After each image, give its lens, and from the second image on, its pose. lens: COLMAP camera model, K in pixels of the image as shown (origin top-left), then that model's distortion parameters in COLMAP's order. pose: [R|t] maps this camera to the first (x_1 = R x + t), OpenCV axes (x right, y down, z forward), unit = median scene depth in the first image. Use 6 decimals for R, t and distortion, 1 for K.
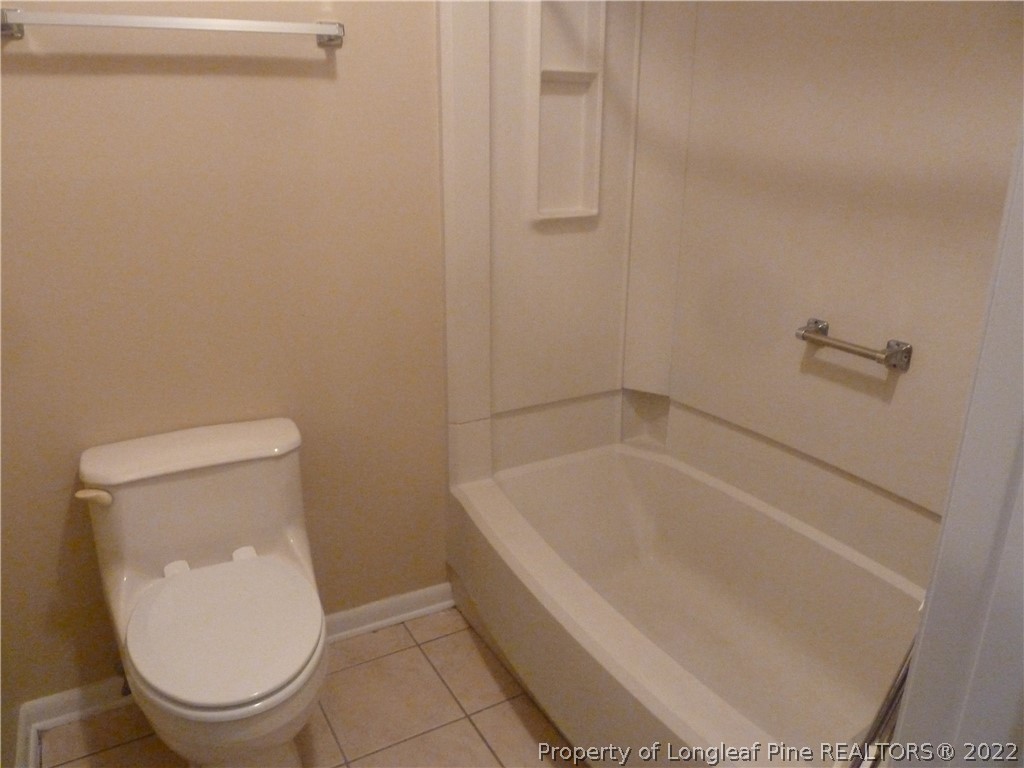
lens RADIAL K [[763.3, 0, 517.1], [0, 763.3, 378.7], [0, 0, 1]] dist [-0.042585, 0.008885]
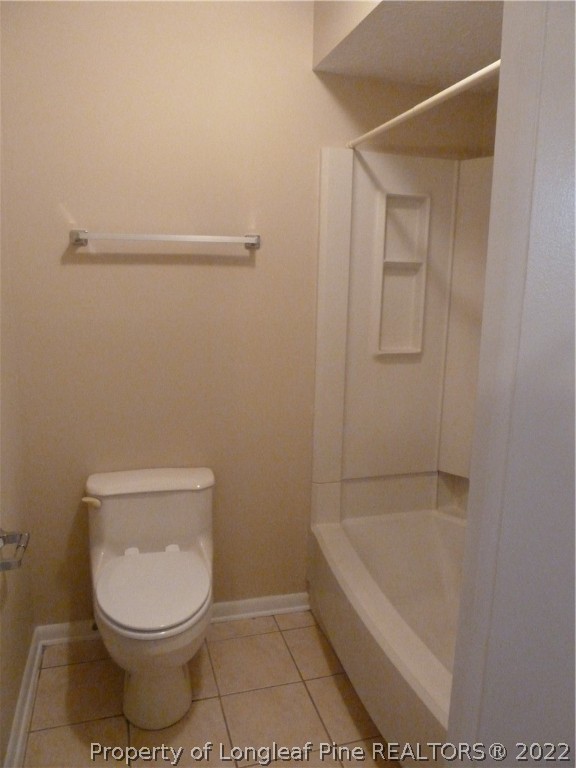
lens RADIAL K [[572.5, 0, 295.8], [0, 572.5, 382.9], [0, 0, 1]] dist [-0.042585, 0.008885]
pose [[0.975672, 0.053472, -0.212616, 0.121007], [-0.083394, 0.987418, -0.134354, 0.019785], [0.202757, 0.148816, 0.967855, -0.157097]]
